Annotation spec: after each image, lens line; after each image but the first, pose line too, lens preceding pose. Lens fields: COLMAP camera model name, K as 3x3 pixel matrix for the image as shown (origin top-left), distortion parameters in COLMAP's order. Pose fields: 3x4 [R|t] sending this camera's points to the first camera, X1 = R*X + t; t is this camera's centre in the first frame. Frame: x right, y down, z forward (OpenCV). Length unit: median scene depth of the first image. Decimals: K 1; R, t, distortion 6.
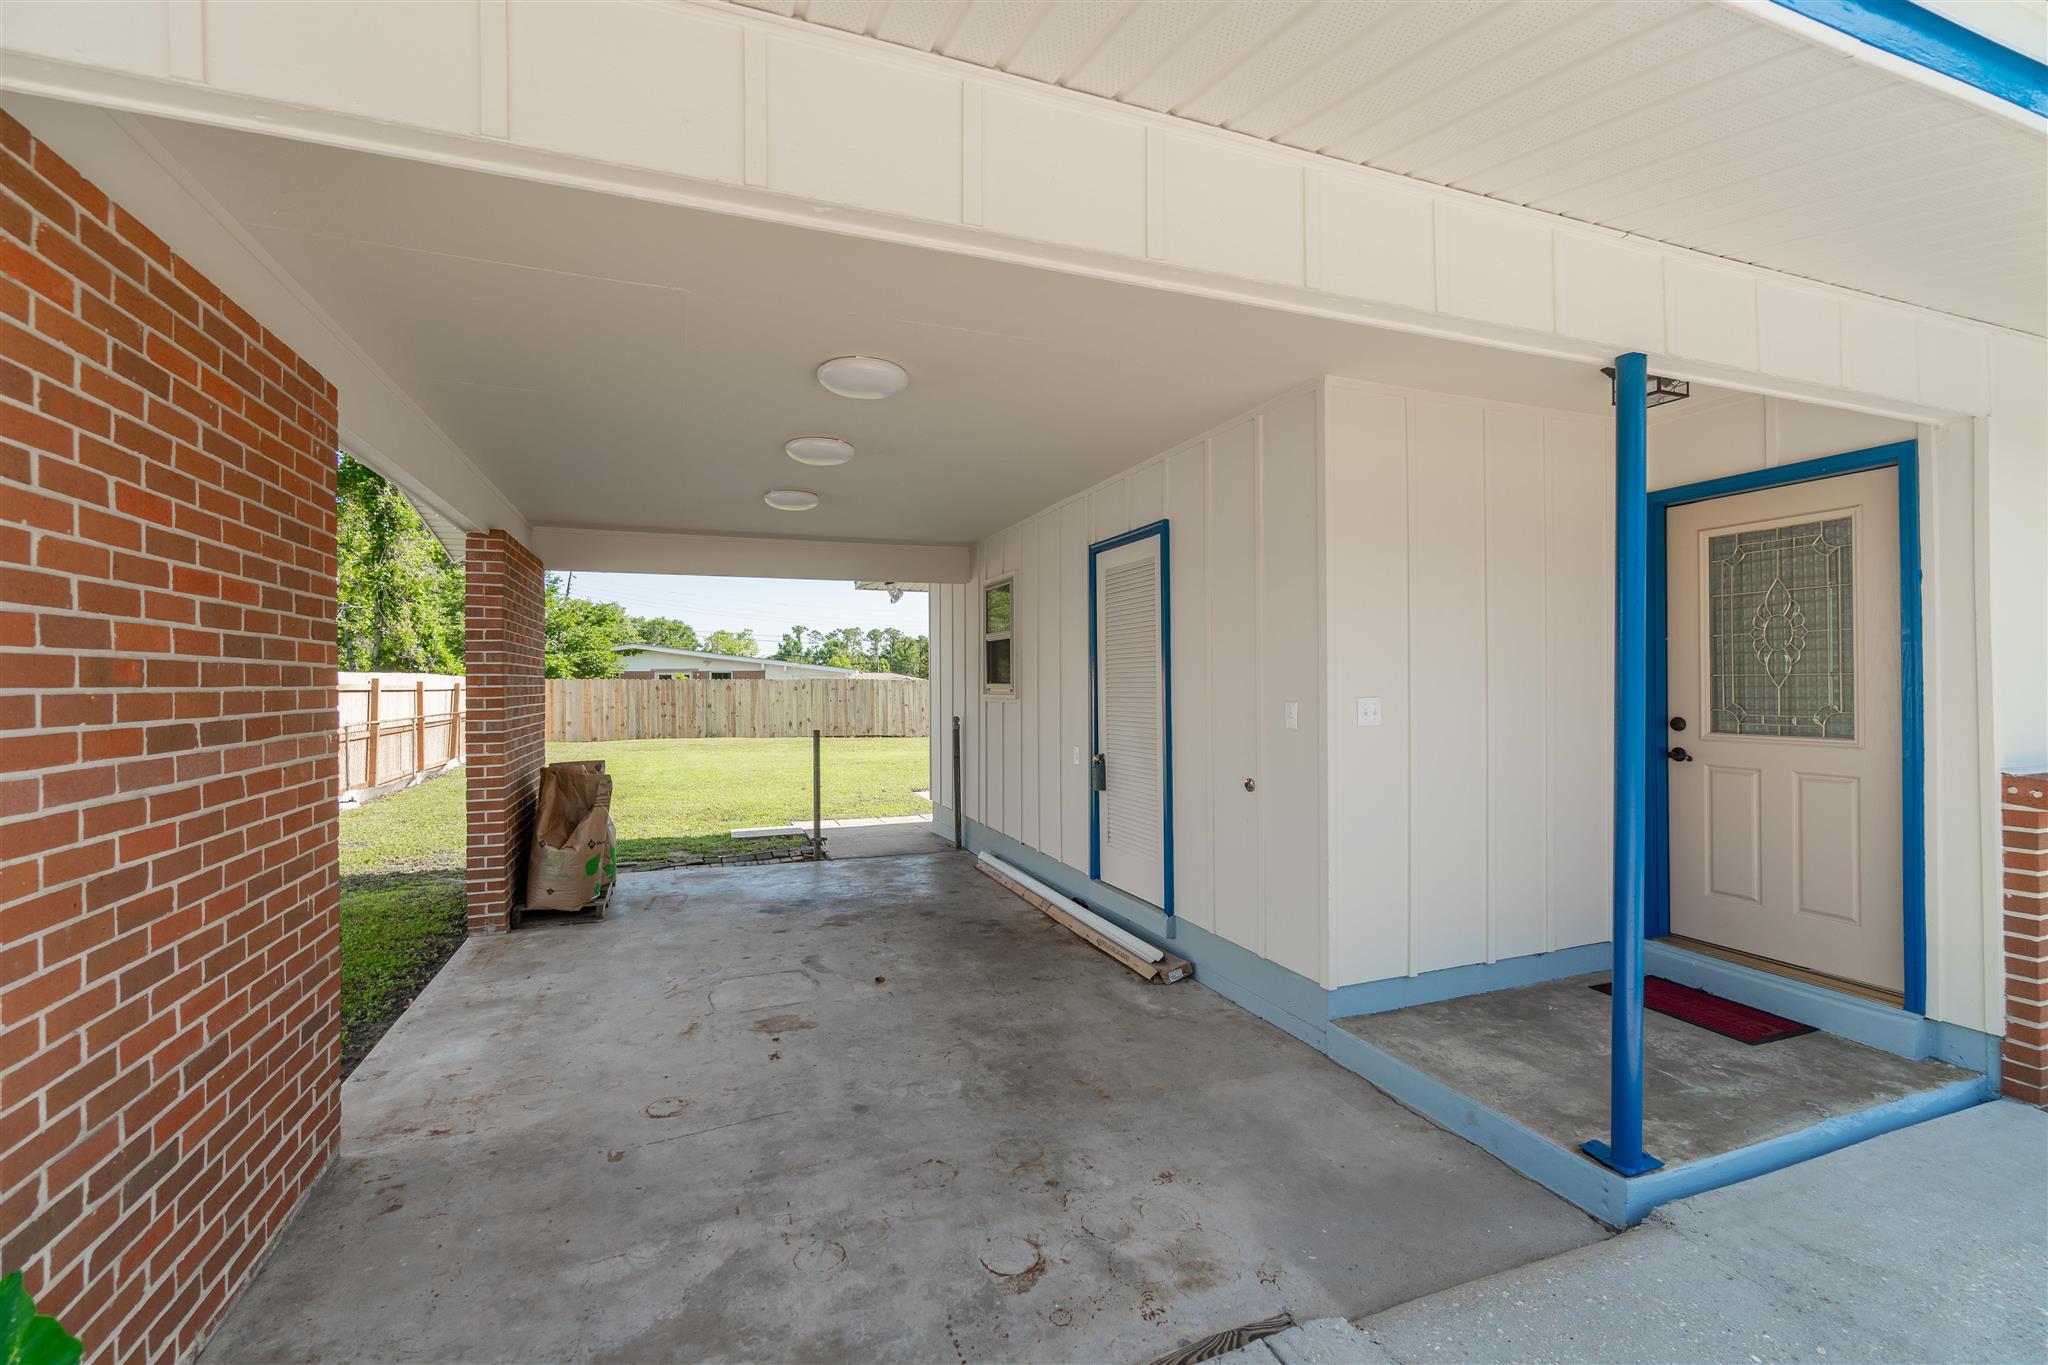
lens RADIAL K [[901.4, 0, 1023.6], [0, 901.4, 678.2], [0, 0, 1]] dist [-0.001669, 0.000854]
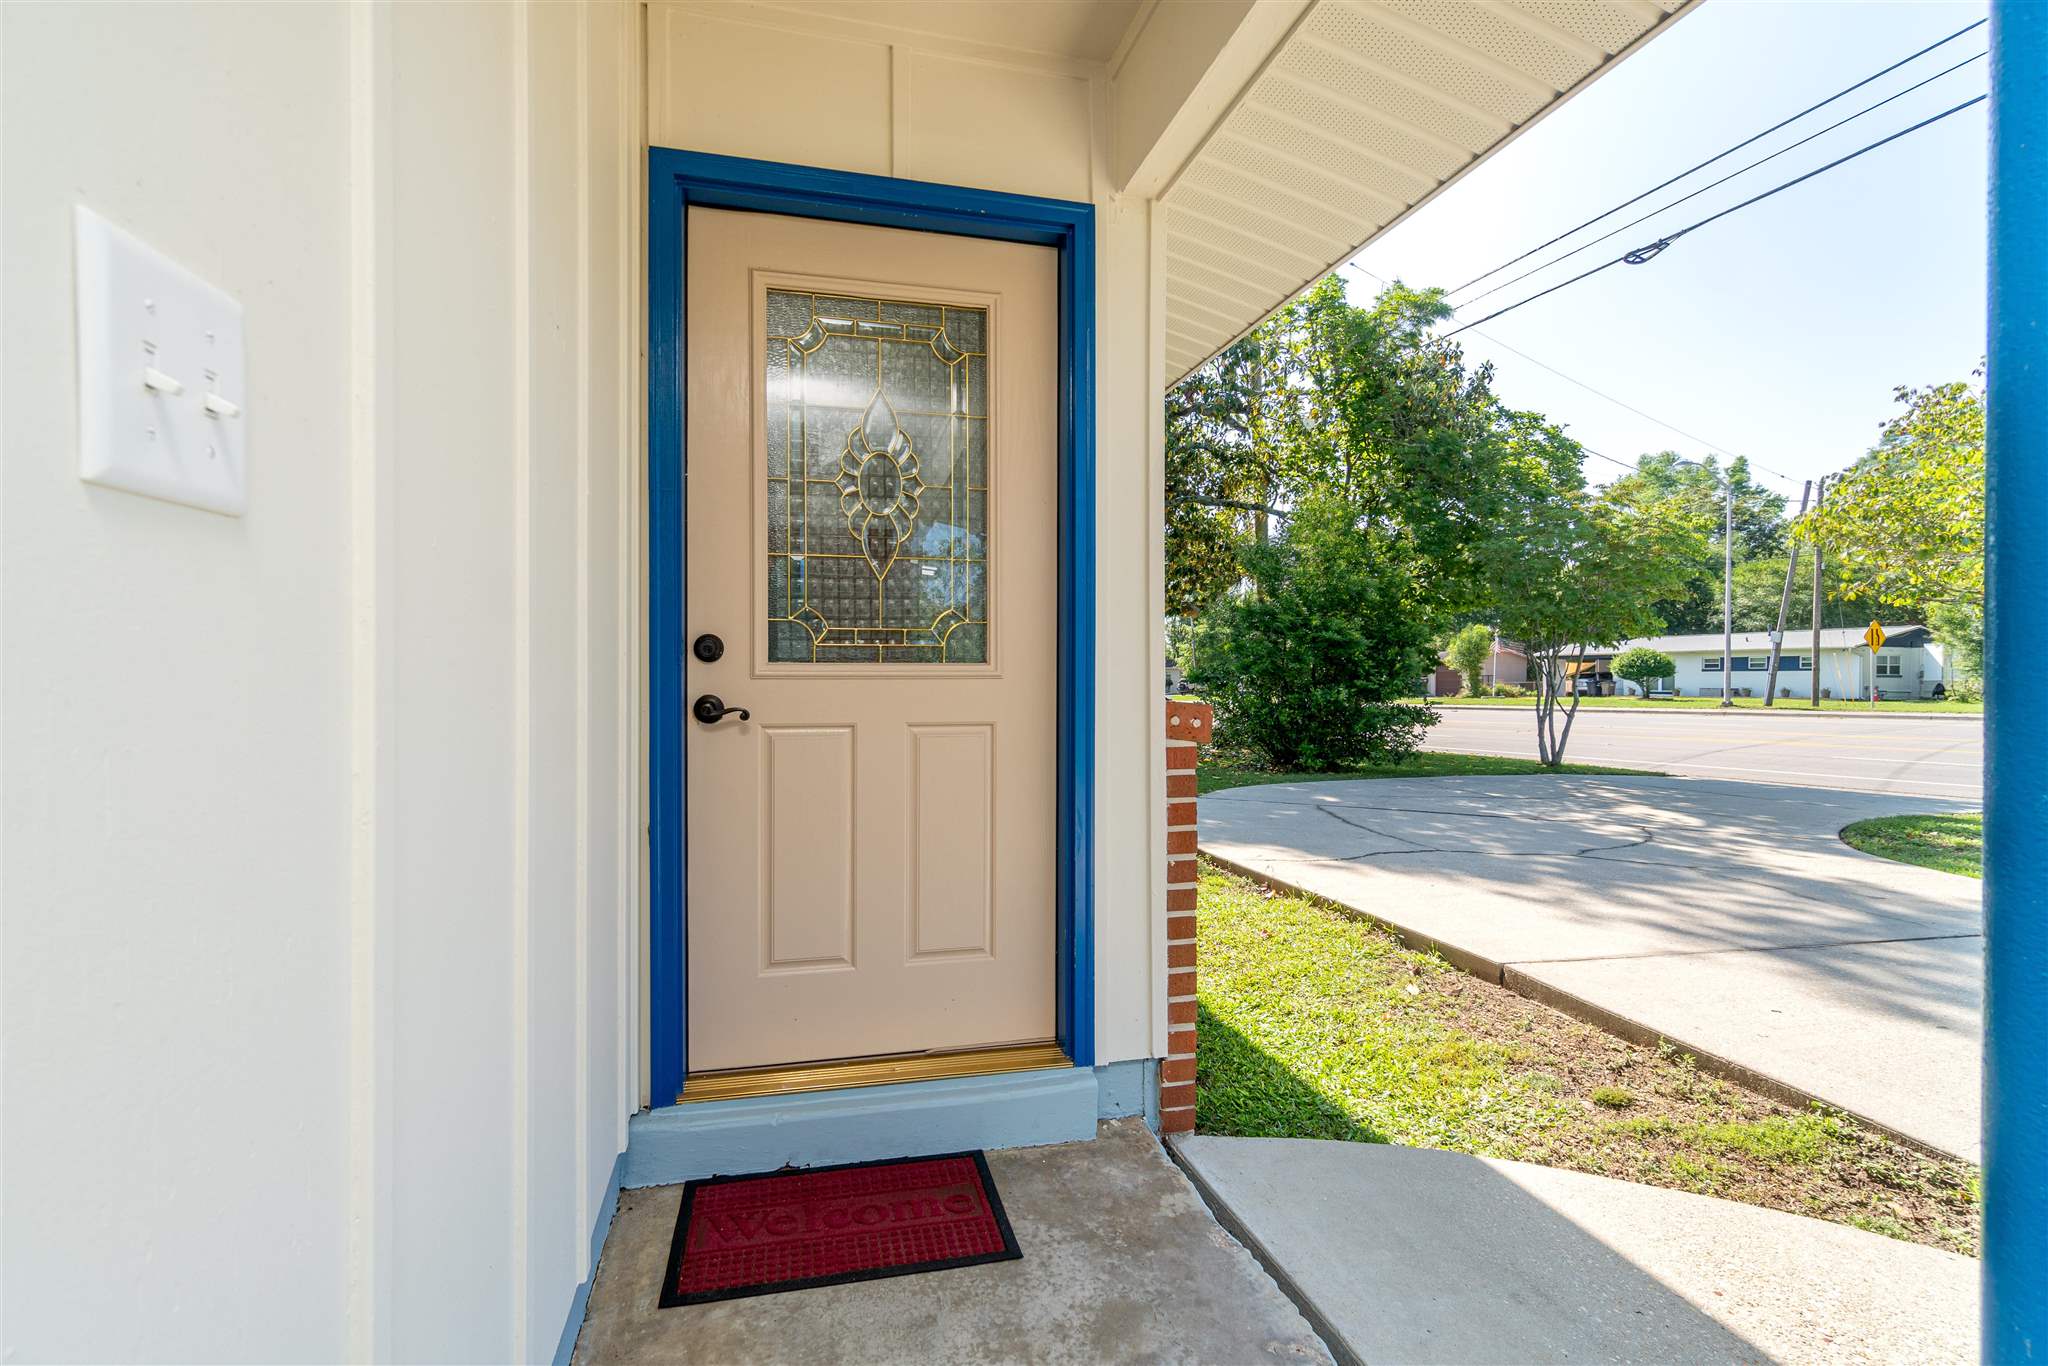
lens RADIAL K [[939.7, 0, 1018.3], [0, 939.7, 676.6], [0, 0, 1]] dist [0.000835, 0.000228]
pose [[0.115622, -0.010624, 0.993237, 0.040657], [-0.007728, 0.999903, 0.011595, 0.010387], [-0.993263, -0.009016, 0.115528, 0.134776]]
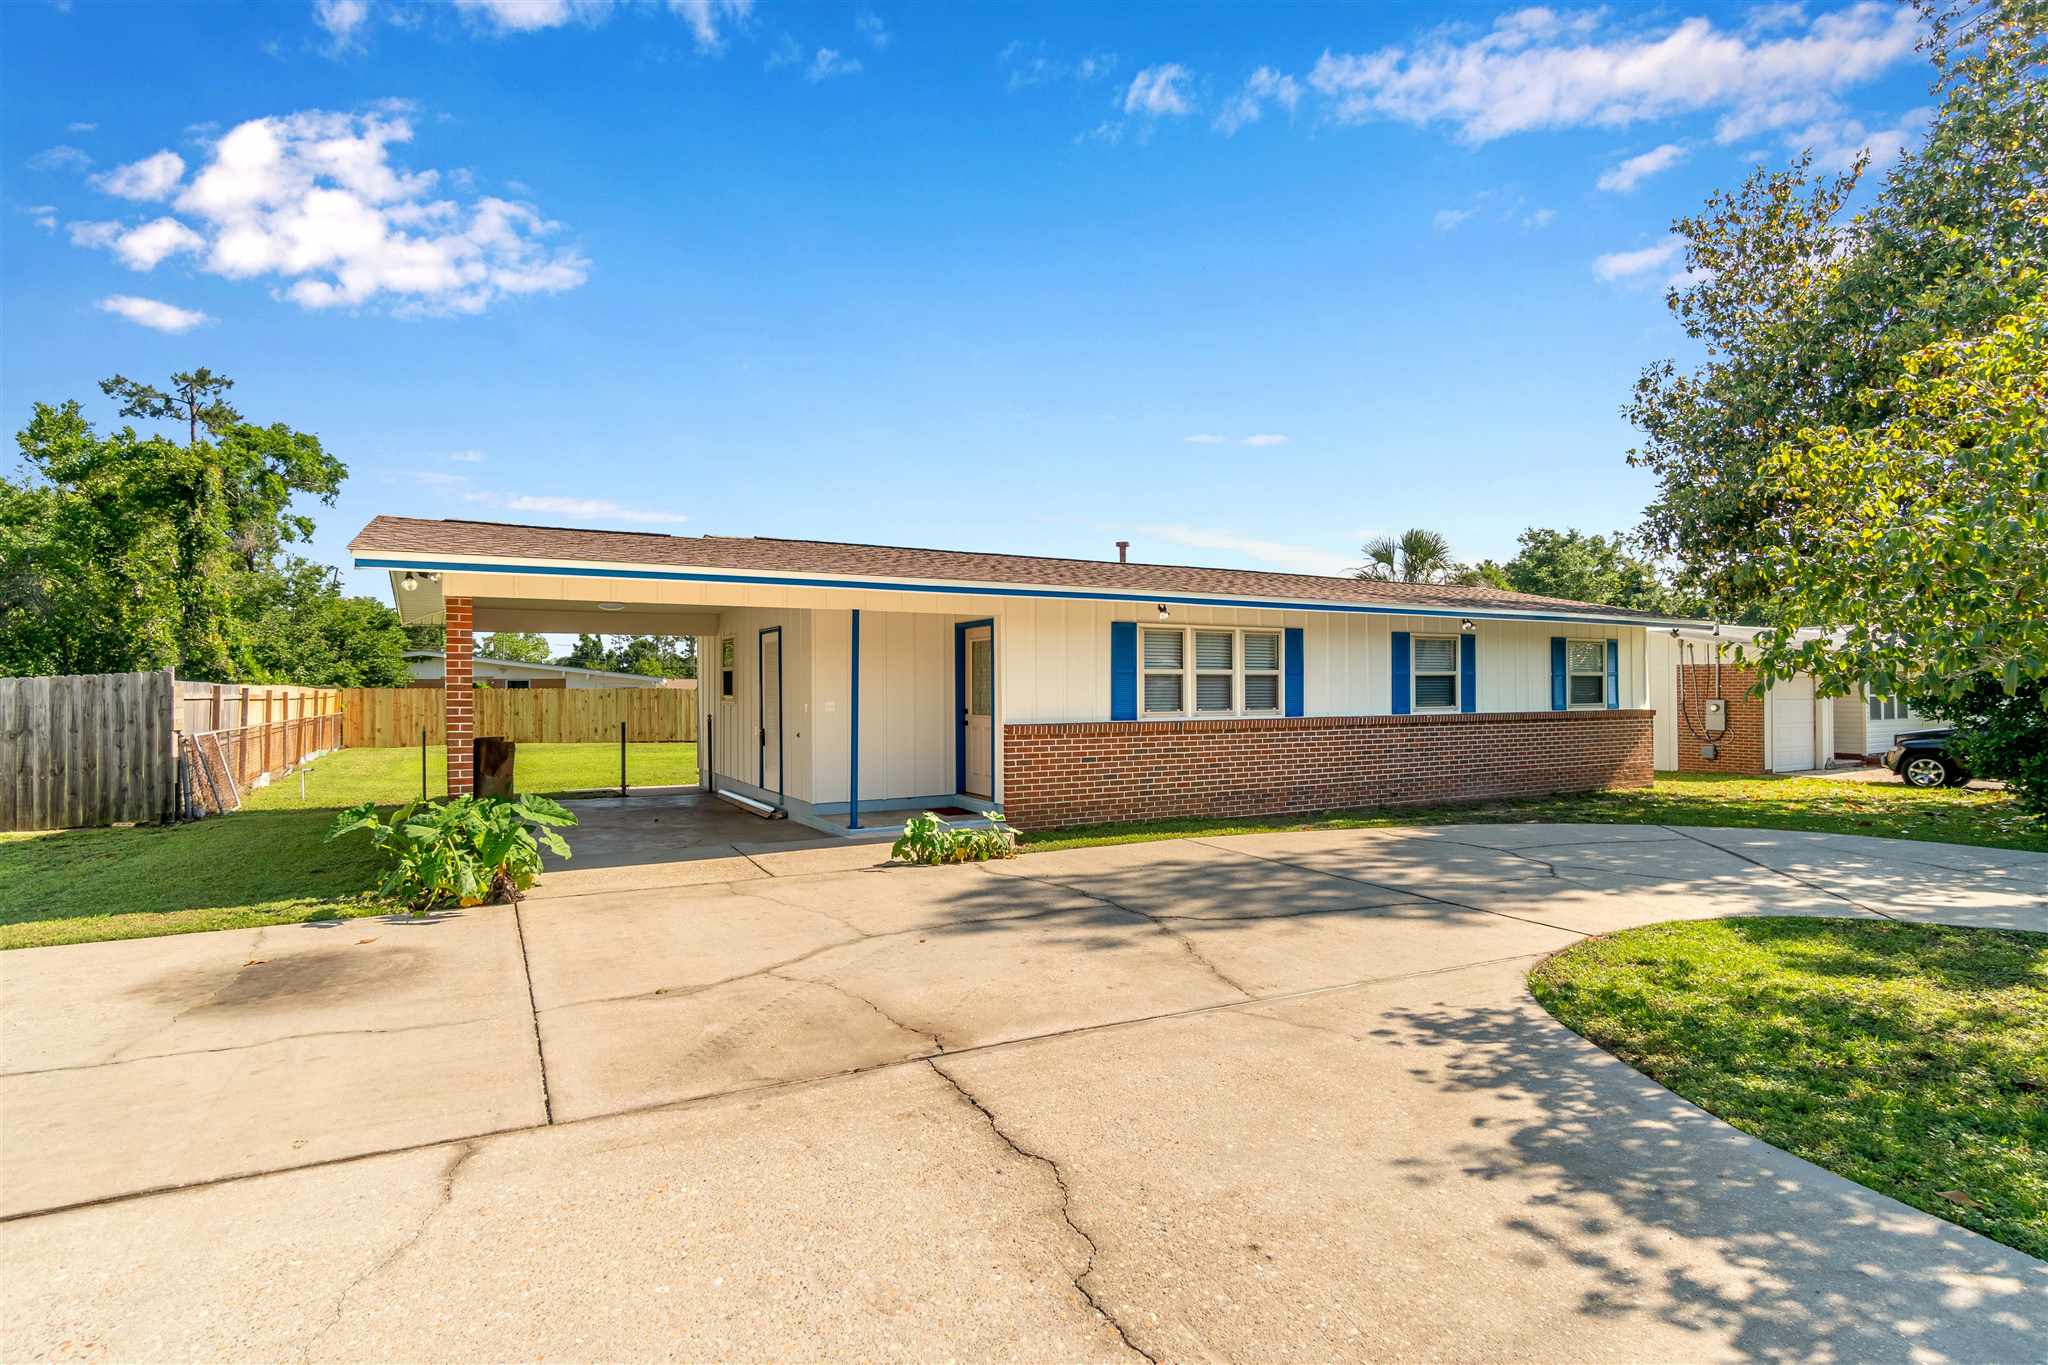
lens RADIAL K [[1060.9, 0, 1024.0], [0, 1060.9, 682.5], [0, 0, 1]] dist [0.001856, 0.000631]
pose [[0.990470, 0.000750, 0.137726, 0.080165], [-0.000538, 0.999999, -0.001575, -0.004870], [-0.137727, 0.001486, 0.990469, -0.357668]]
